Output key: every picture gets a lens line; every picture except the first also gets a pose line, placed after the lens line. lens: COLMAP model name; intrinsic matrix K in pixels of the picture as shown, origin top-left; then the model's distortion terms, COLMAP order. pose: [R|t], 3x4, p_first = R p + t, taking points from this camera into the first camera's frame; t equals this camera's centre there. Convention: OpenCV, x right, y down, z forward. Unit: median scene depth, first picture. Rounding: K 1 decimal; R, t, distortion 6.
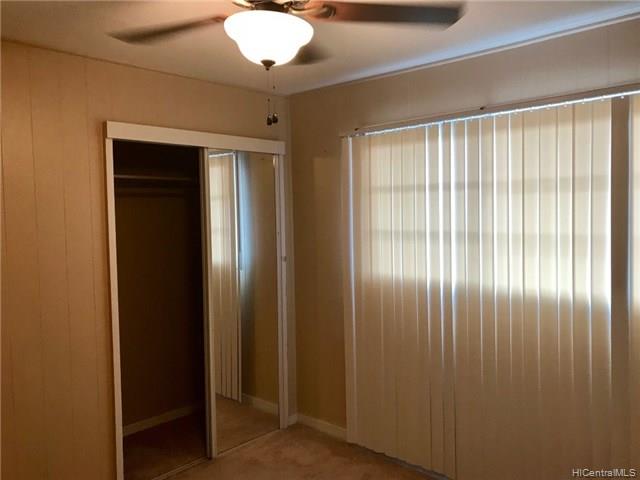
lens RADIAL K [[519.8, 0, 320.0], [0, 519.8, 240.0], [0, 0, 1]] dist [0.008537, -0.014302]
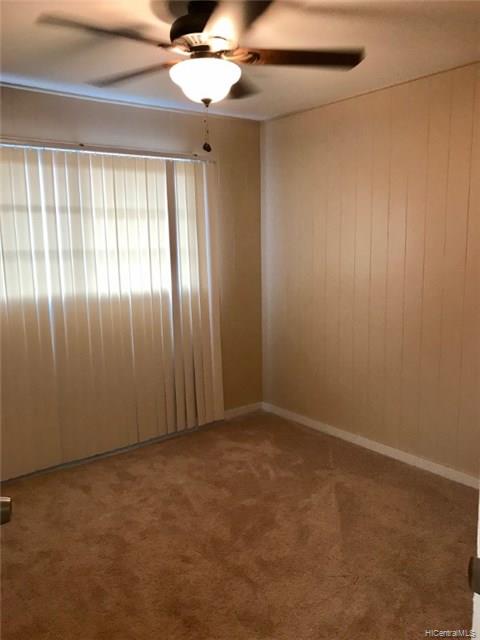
lens RADIAL K [[519.8, 0, 240.0], [0, 519.8, 320.0], [0, 0, 1]] dist [0.008537, -0.014302]
pose [[0.162133, -0.137728, 0.977110, -0.858522], [0.068684, 0.989385, 0.128061, 0.017867], [-0.984376, 0.046349, 0.169872, 0.454761]]
